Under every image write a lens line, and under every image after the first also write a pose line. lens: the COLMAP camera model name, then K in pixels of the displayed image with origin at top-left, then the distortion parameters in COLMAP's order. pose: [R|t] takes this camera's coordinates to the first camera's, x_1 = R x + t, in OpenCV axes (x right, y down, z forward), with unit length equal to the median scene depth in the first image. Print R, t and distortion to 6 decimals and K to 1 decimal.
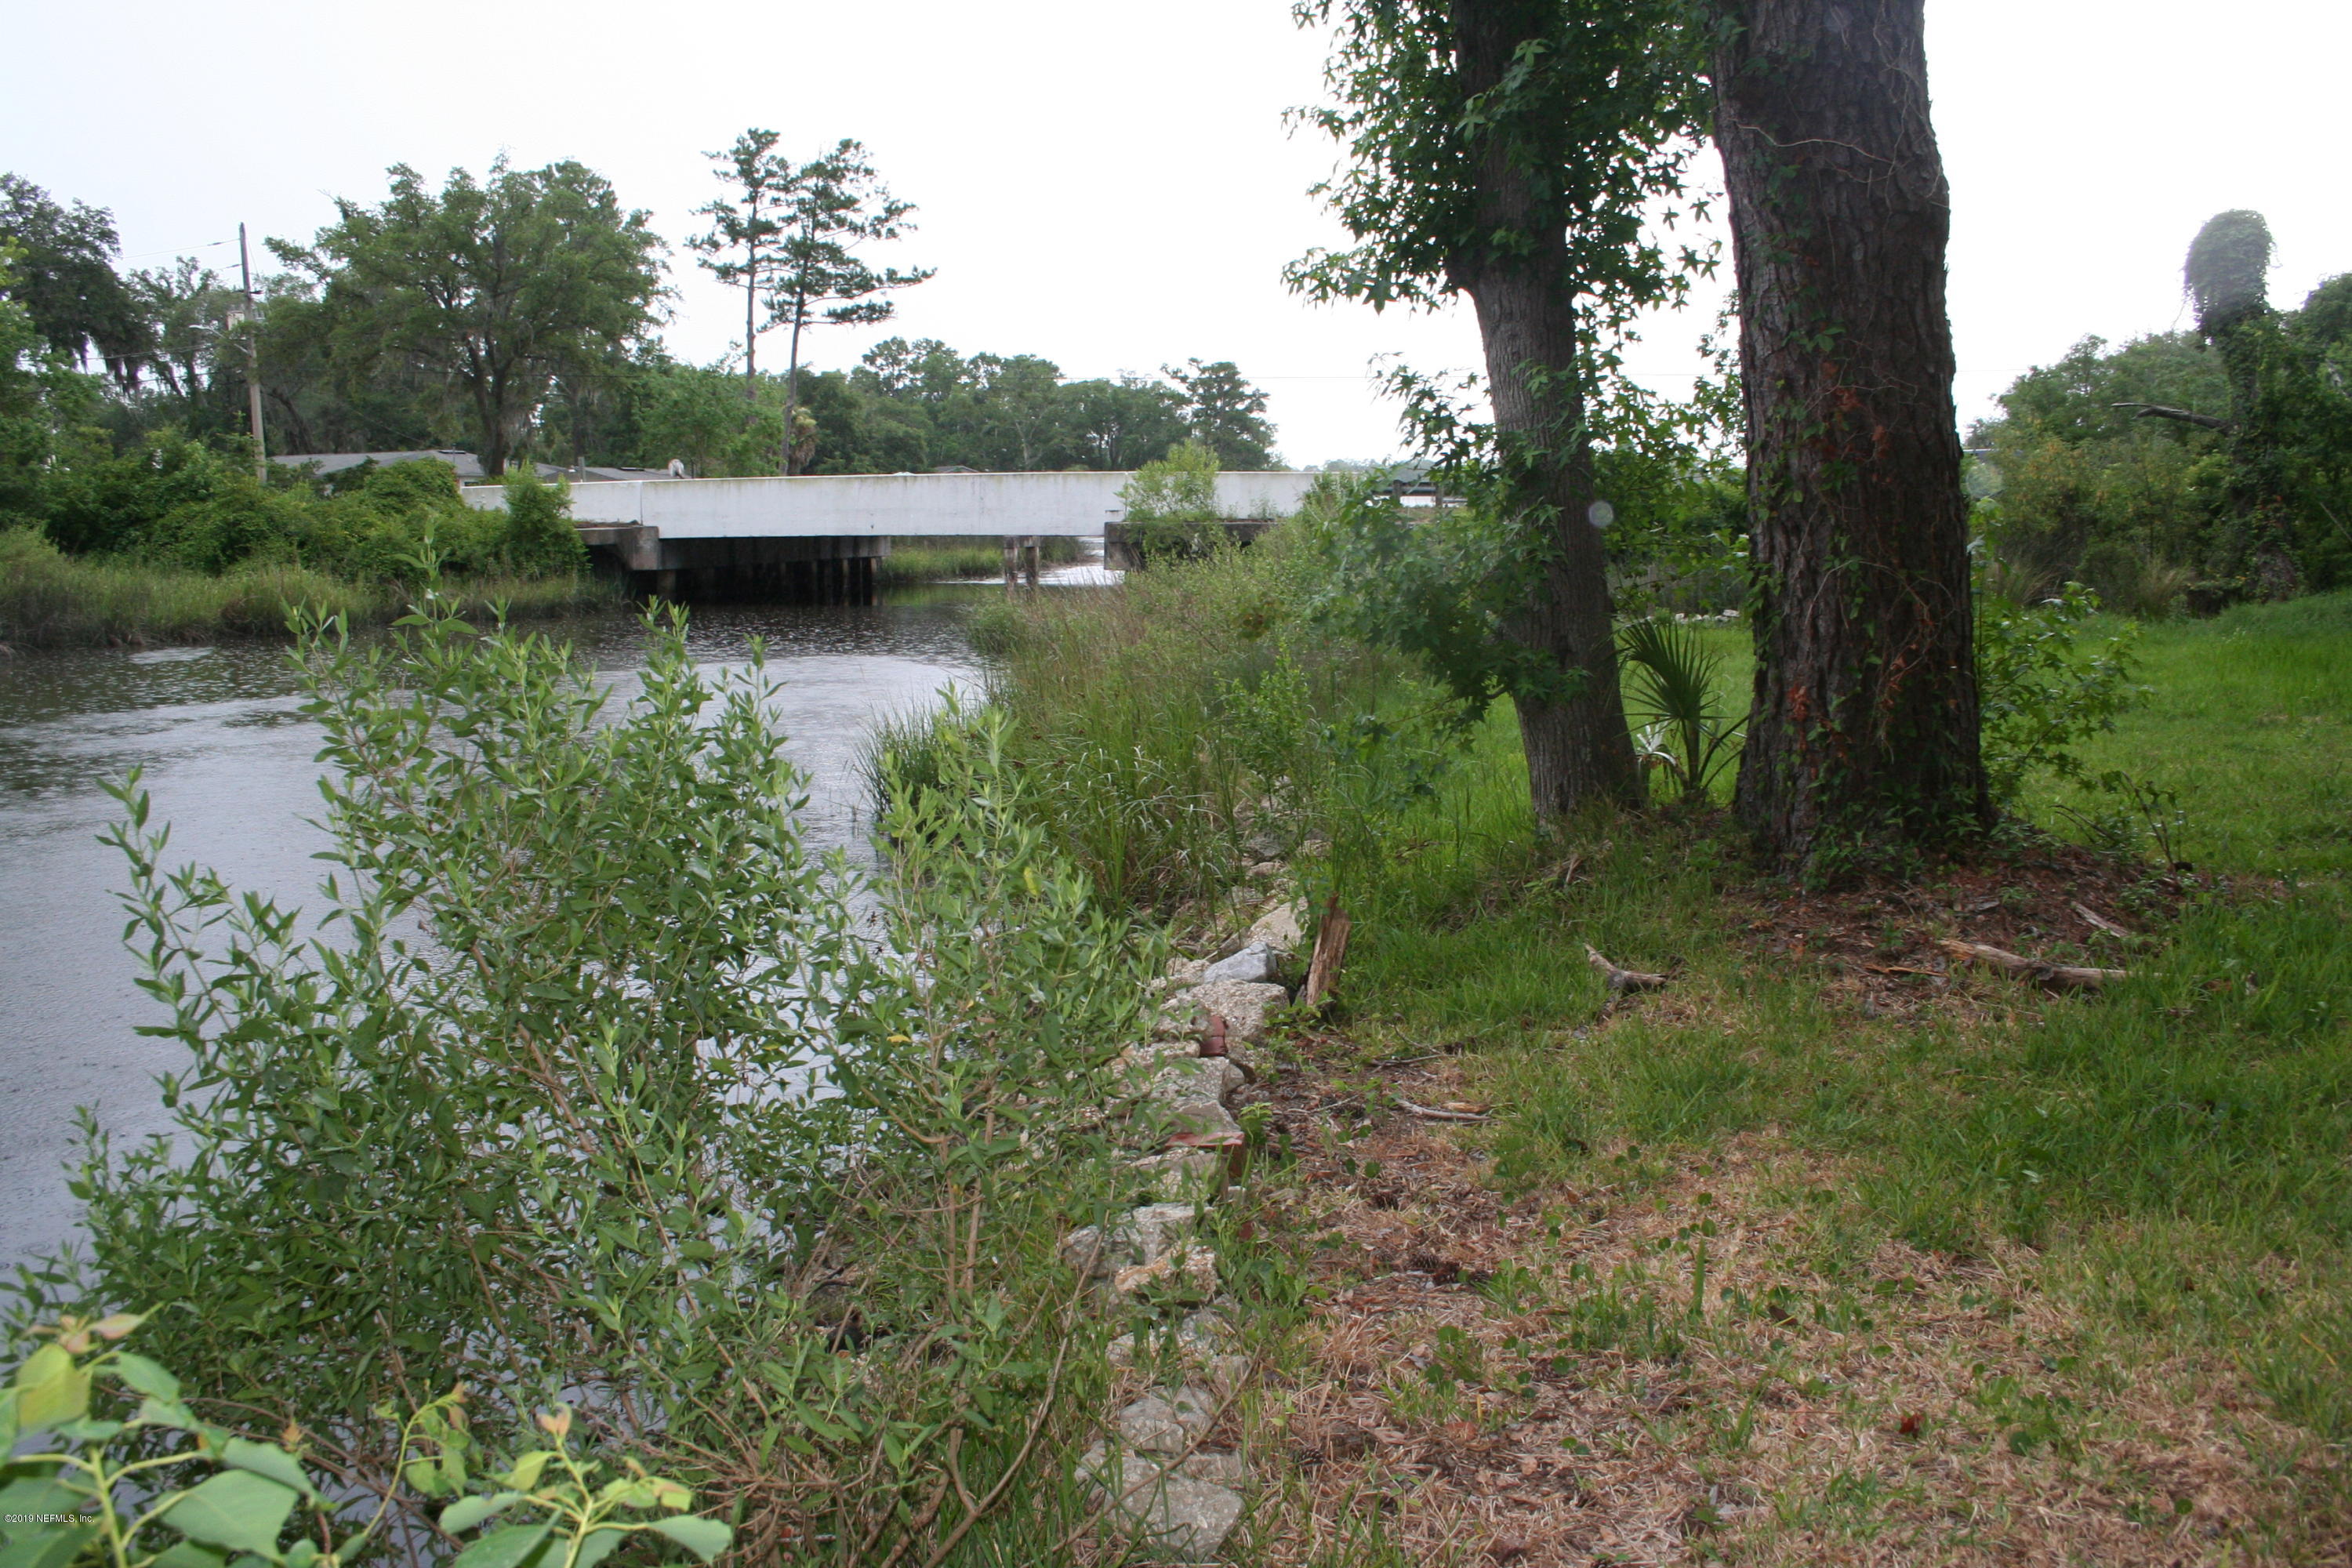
lens RADIAL K [[1908.8, 0, 1195.4], [0, 1908.8, 807.2], [0, 0, 1]] dist [-0.156401, 0.117404]
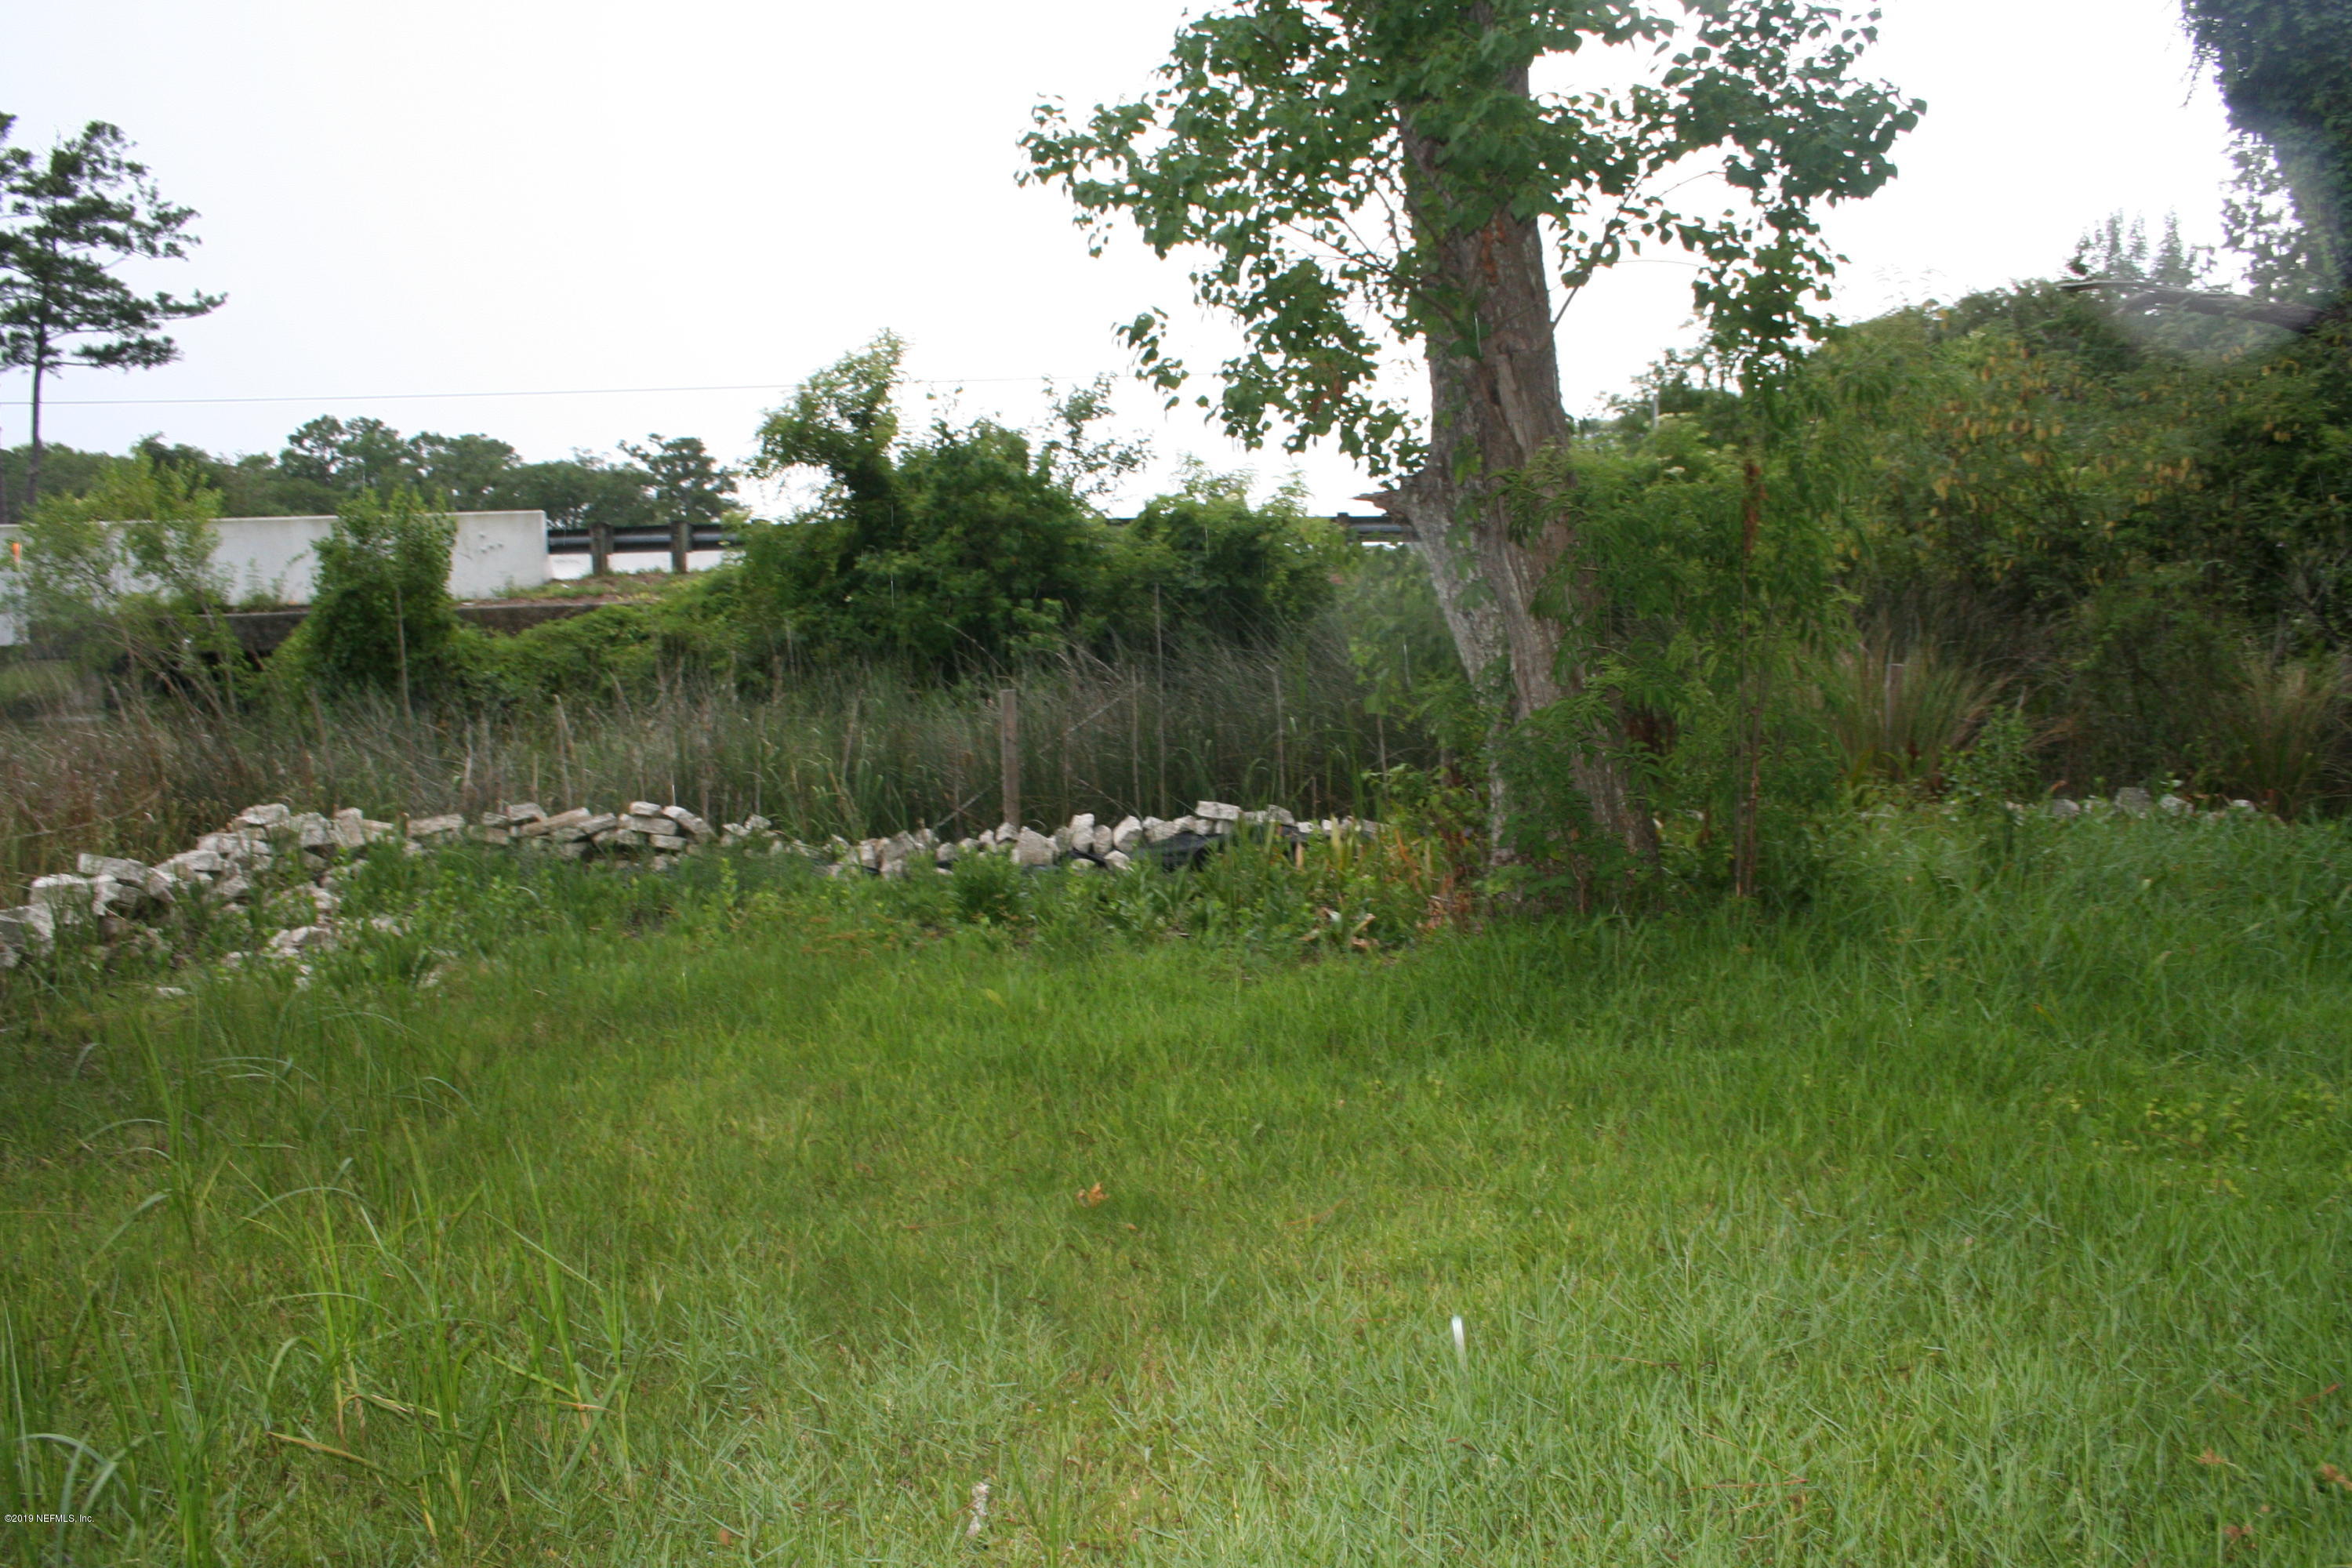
lens RADIAL K [[1908.8, 0, 1195.4], [0, 1908.8, 807.2], [0, 0, 1]] dist [-0.156401, 0.117404]
pose [[0.969141, -0.041370, 0.243009, 0.051630], [0.052403, 0.997860, -0.039115, -0.024433], [-0.240871, 0.050642, 0.969235, 0.173692]]
